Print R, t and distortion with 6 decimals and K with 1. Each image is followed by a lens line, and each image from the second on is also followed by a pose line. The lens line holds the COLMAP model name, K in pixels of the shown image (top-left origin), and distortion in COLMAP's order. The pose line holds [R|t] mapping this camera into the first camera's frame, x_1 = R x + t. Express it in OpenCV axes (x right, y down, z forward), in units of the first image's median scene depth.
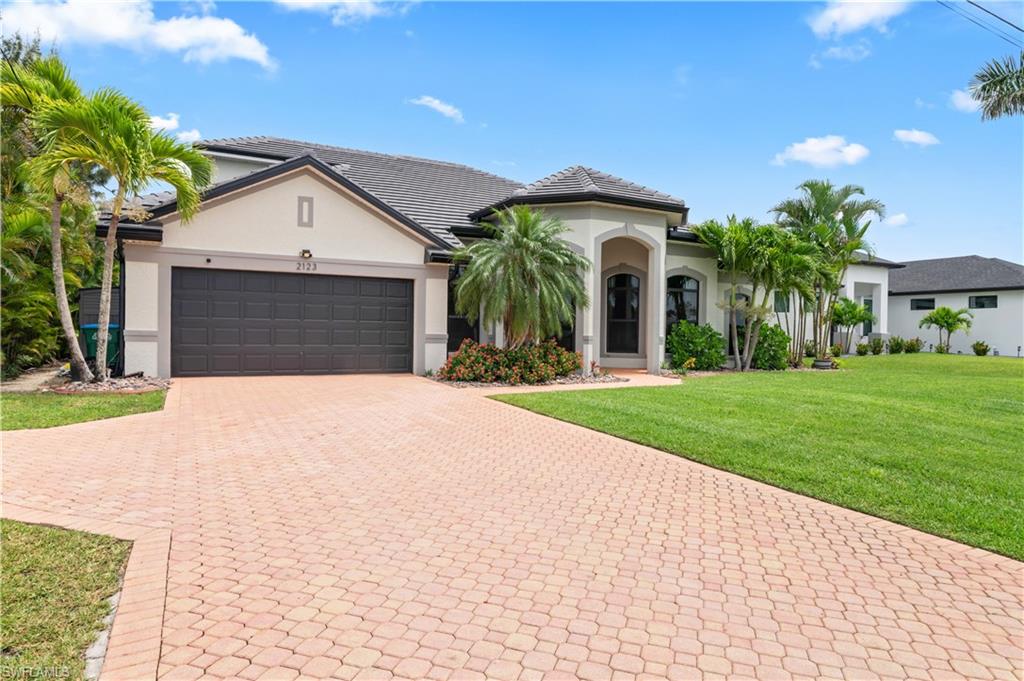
lens RADIAL K [[632.0, 0, 514.6], [0, 632.0, 335.2], [0, 0, 1]] dist [-0.006340, -0.001626]
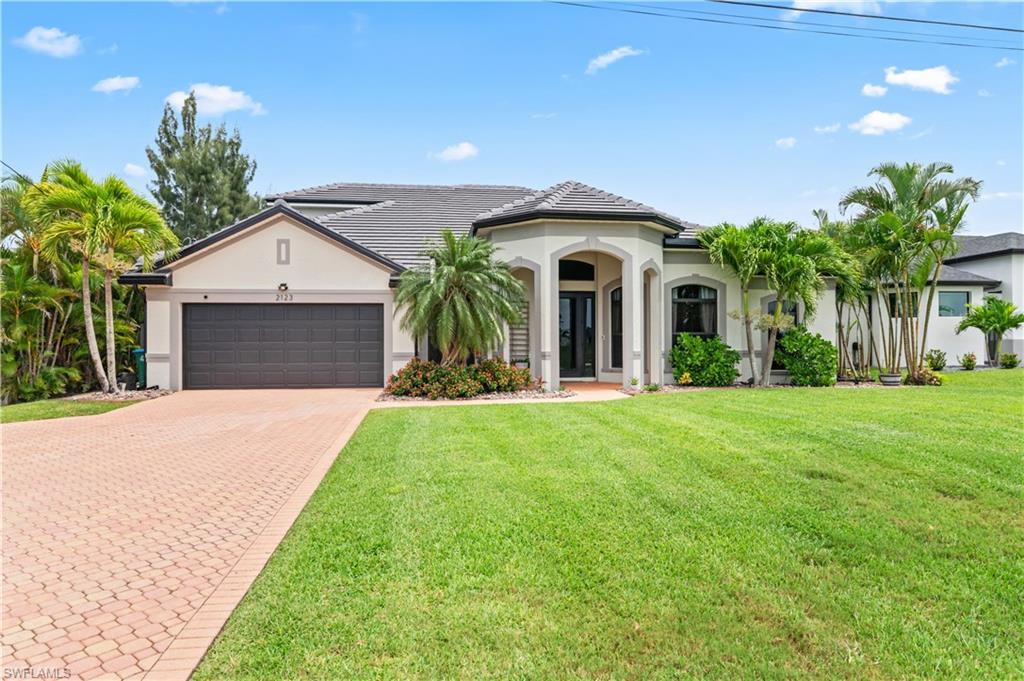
lens RADIAL K [[632.0, 0, 509.0], [0, 632.0, 341.0], [0, 0, 1]] dist [-0.006340, -0.001626]
pose [[0.932457, -0.020234, -0.360714, 0.446102], [0.015949, 0.999763, -0.014851, -0.002129], [0.360929, 0.008095, 0.932558, 0.039818]]
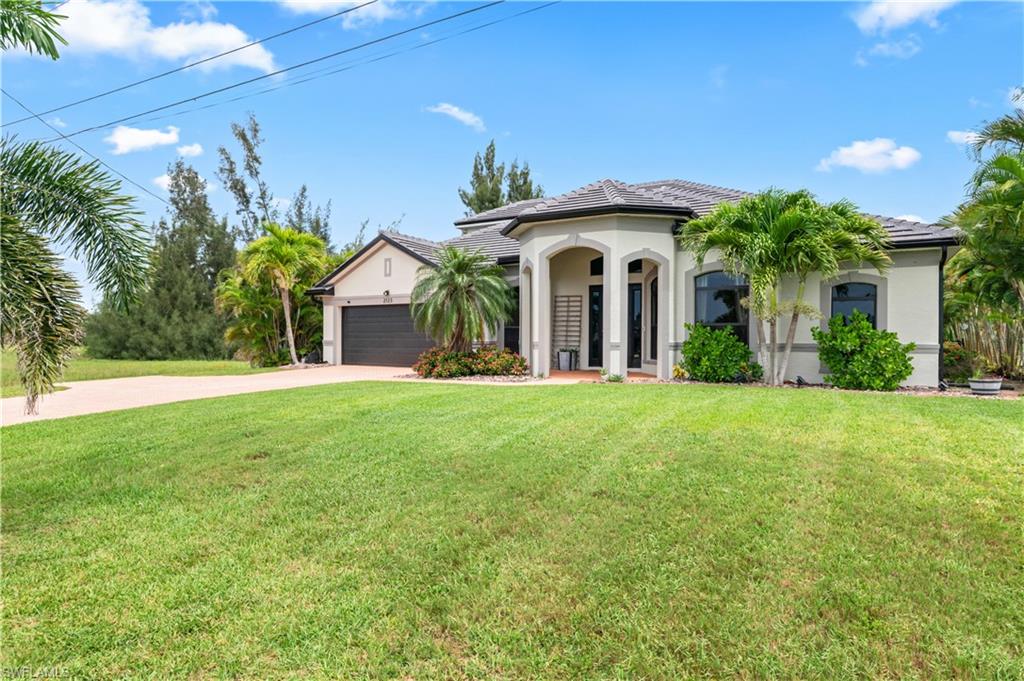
lens RADIAL K [[597.4, 0, 504.3], [0, 597.4, 343.8], [0, 0, 1]] dist [-0.007699, 0.000177]
pose [[0.496956, -0.004047, -0.867766, 1.059963], [-0.000814, 0.999987, -0.005130, 0.010826], [0.867775, 0.003256, 0.496946, 0.443387]]
